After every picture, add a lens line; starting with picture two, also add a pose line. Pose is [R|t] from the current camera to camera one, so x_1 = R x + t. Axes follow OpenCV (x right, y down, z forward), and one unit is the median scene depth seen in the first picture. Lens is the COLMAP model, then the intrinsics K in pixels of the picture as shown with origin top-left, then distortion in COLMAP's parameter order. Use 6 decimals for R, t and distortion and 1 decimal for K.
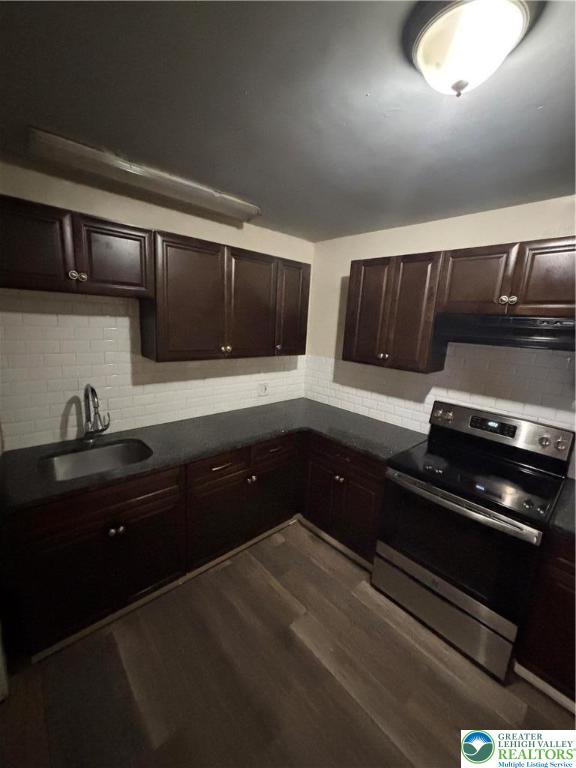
lens RADIAL K [[309.9, 0, 285.6], [0, 309.9, 384.7], [0, 0, 1]] dist [0.000227, -0.000747]
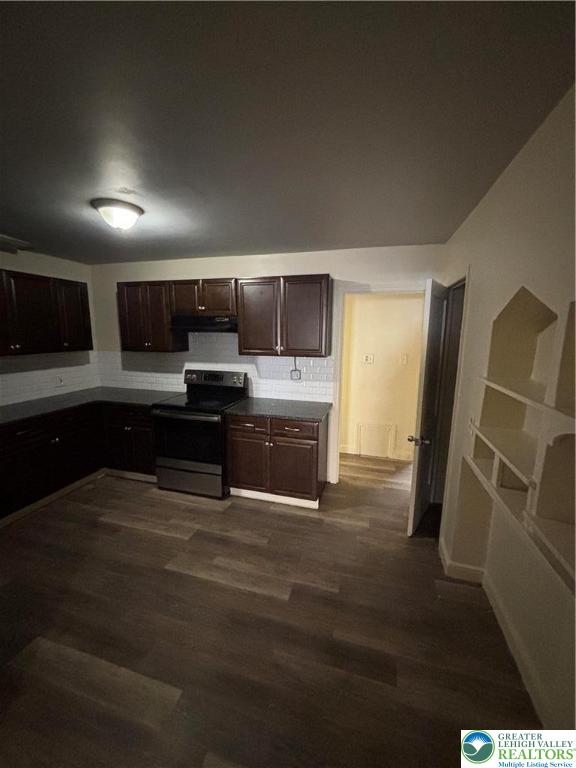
lens RADIAL K [[309.9, 0, 289.2], [0, 309.9, 383.9], [0, 0, 1]] dist [0.000227, -0.000747]
pose [[0.853309, -0.132259, 0.504353, 0.114123], [0.146032, 0.989203, 0.012334, 0.189310], [-0.500539, 0.063127, 0.863410, -0.696860]]
